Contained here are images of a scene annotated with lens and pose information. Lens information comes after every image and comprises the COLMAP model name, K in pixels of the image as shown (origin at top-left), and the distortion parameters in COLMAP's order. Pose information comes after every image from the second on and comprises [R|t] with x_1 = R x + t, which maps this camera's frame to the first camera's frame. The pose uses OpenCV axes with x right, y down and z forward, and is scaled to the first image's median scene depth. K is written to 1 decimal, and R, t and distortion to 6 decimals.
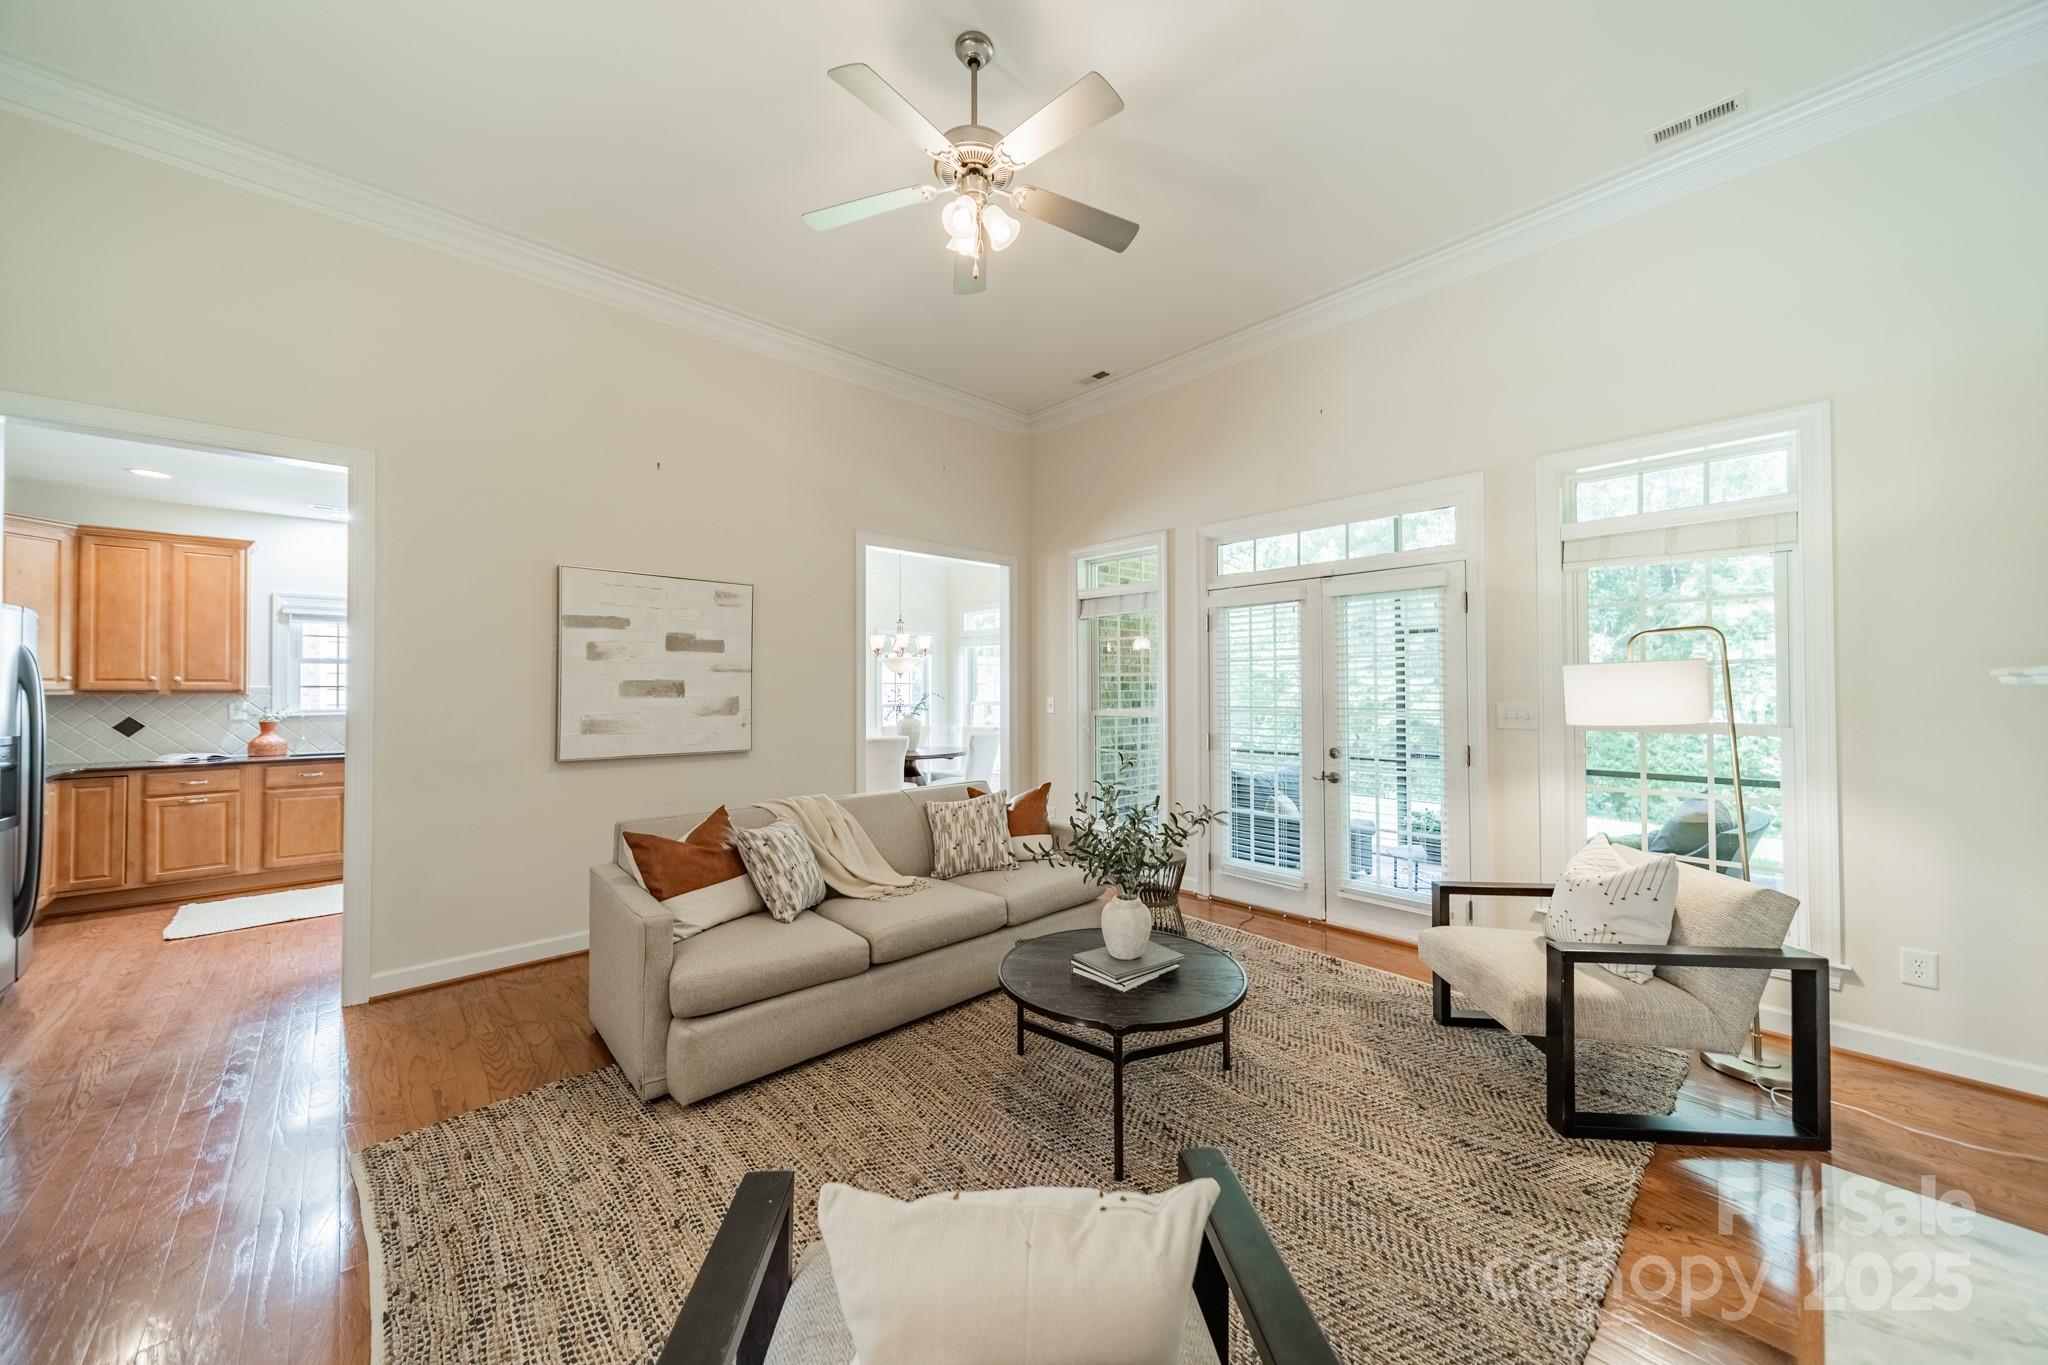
lens RADIAL K [[734.0, 0, 1030.5], [0, 734.0, 680.5], [0, 0, 1]] dist [0.008834, -0.000343]
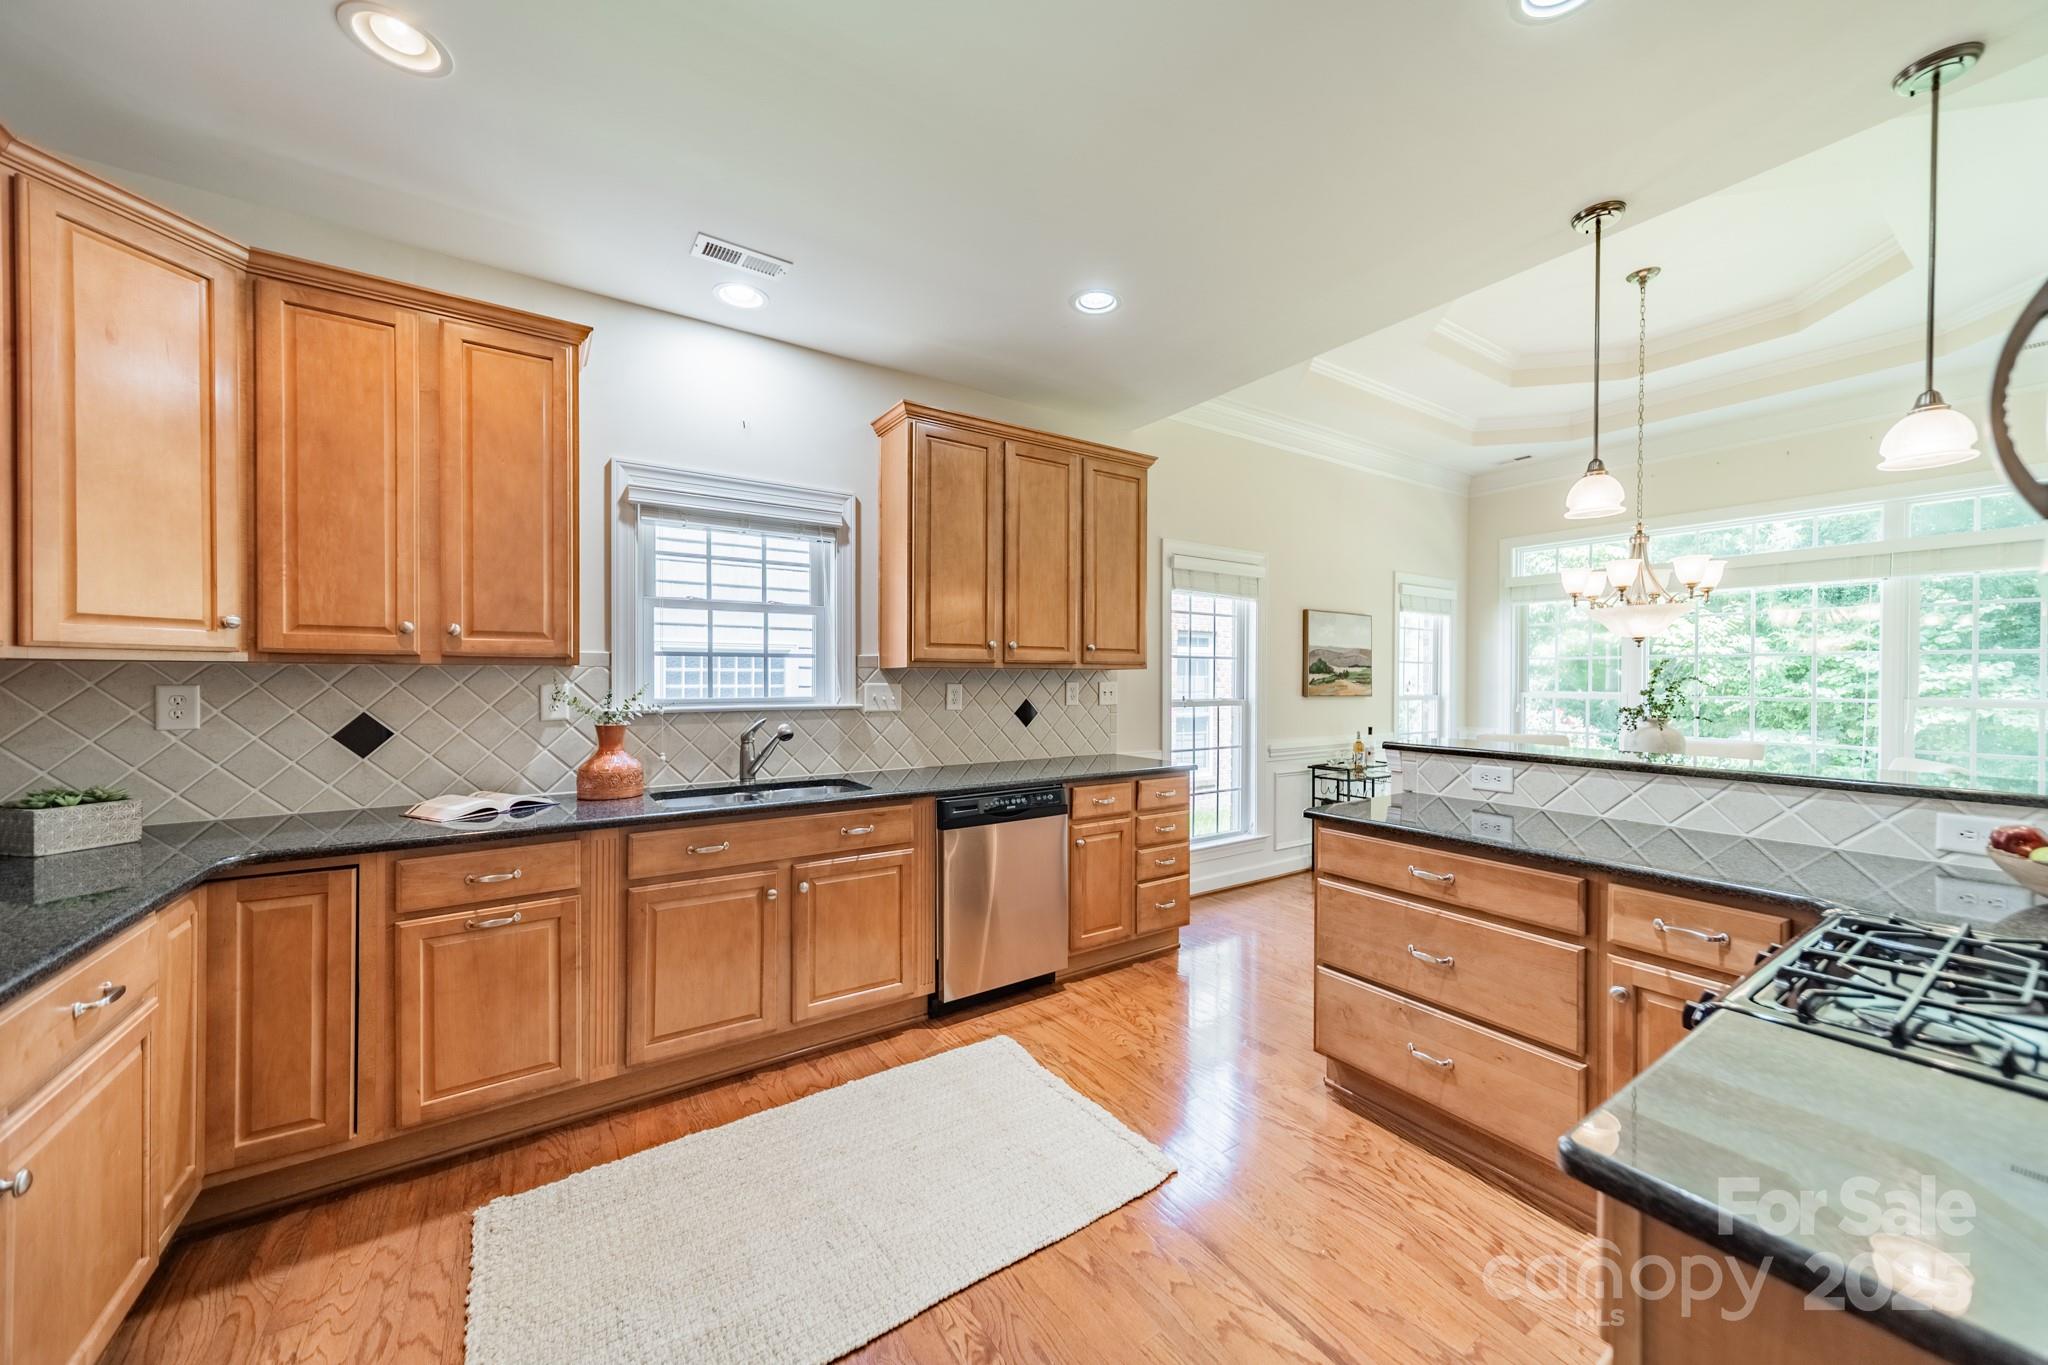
lens RADIAL K [[734.0, 0, 1030.5], [0, 734.0, 680.5], [0, 0, 1]] dist [0.008834, -0.000343]
pose [[0.986836, 0.009101, -0.161466, -0.774571], [-0.005993, 0.999787, 0.019728, 0.018433], [0.161612, -0.018501, 0.986681, 0.650952]]
